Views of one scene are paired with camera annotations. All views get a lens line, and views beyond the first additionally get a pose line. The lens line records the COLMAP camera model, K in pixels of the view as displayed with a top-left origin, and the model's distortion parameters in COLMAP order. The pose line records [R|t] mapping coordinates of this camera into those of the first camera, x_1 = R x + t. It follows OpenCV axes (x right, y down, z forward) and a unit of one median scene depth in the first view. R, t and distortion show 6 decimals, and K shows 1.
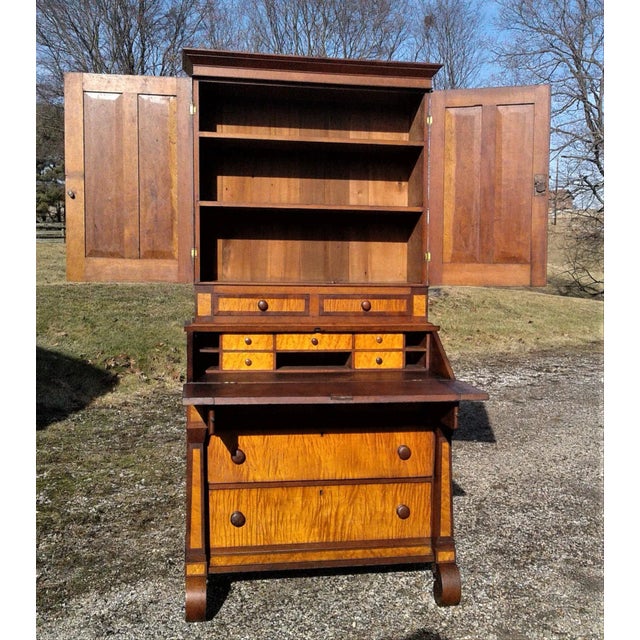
lens RADIAL K [[786.2, 0, 320.0], [0, 786.2, 320.0], [0, 0, 1]] dist [0.021967, -0.003945]
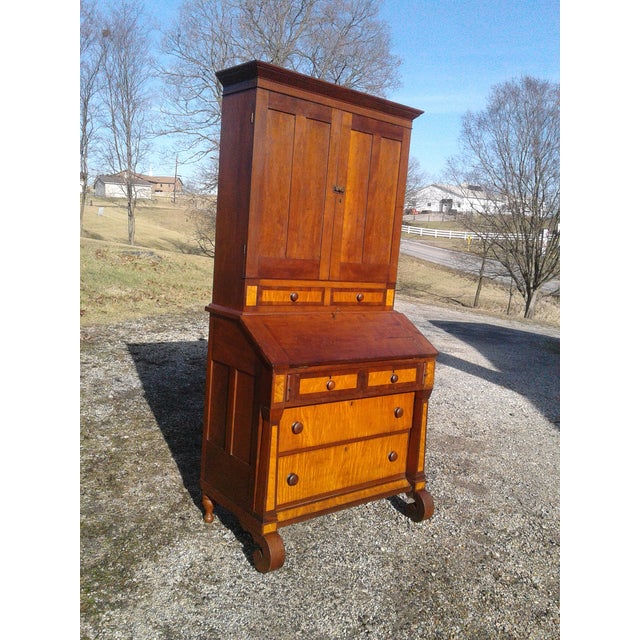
lens RADIAL K [[572.5, 0, 294.5], [0, 572.5, 322.6], [0, 0, 1]] dist [0.005427, 0.002984]
pose [[0.886233, -0.003835, 0.463224, -0.469667], [-0.037124, 0.996162, 0.079272, -0.047972], [-0.461750, -0.087450, 0.882689, 0.242666]]
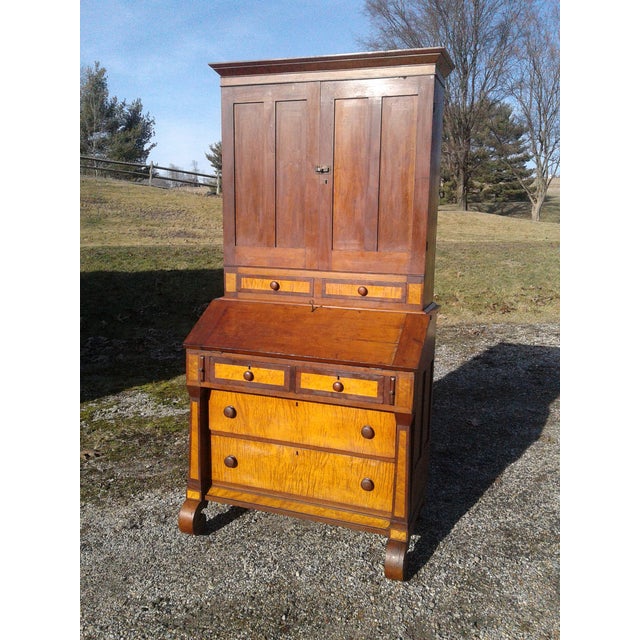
lens RADIAL K [[568.6, 0, 320.0], [0, 568.6, 320.0], [0, 0, 1]] dist [0.073175, -0.007614]
pose [[0.887671, 0.092617, -0.451067, 0.374081], [-0.043371, 0.992025, 0.118340, -0.071109], [0.458431, -0.085484, 0.884609, 0.278768]]
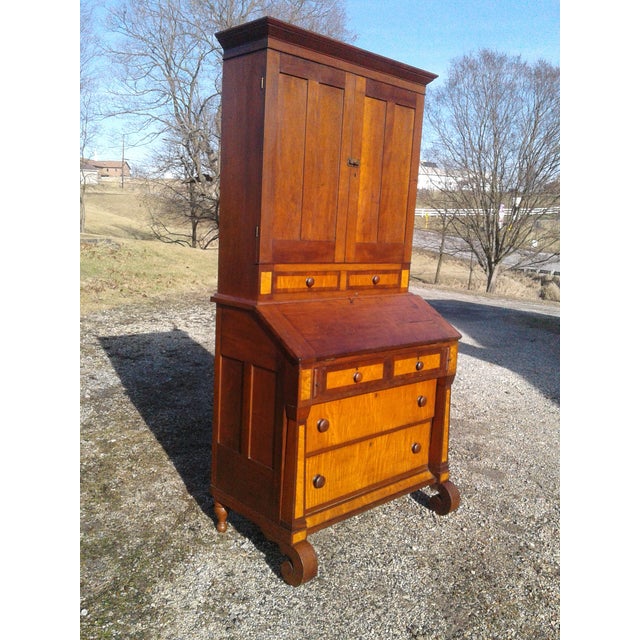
lens RADIAL K [[578.9, 0, 297.9], [0, 578.9, 319.7], [0, 0, 1]] dist [0.008043, -0.017201]
pose [[0.848018, -0.053490, 0.527261, -0.506160], [-0.000674, 0.994784, 0.102004, -0.048083], [-0.529967, -0.086856, 0.843559, 0.340234]]
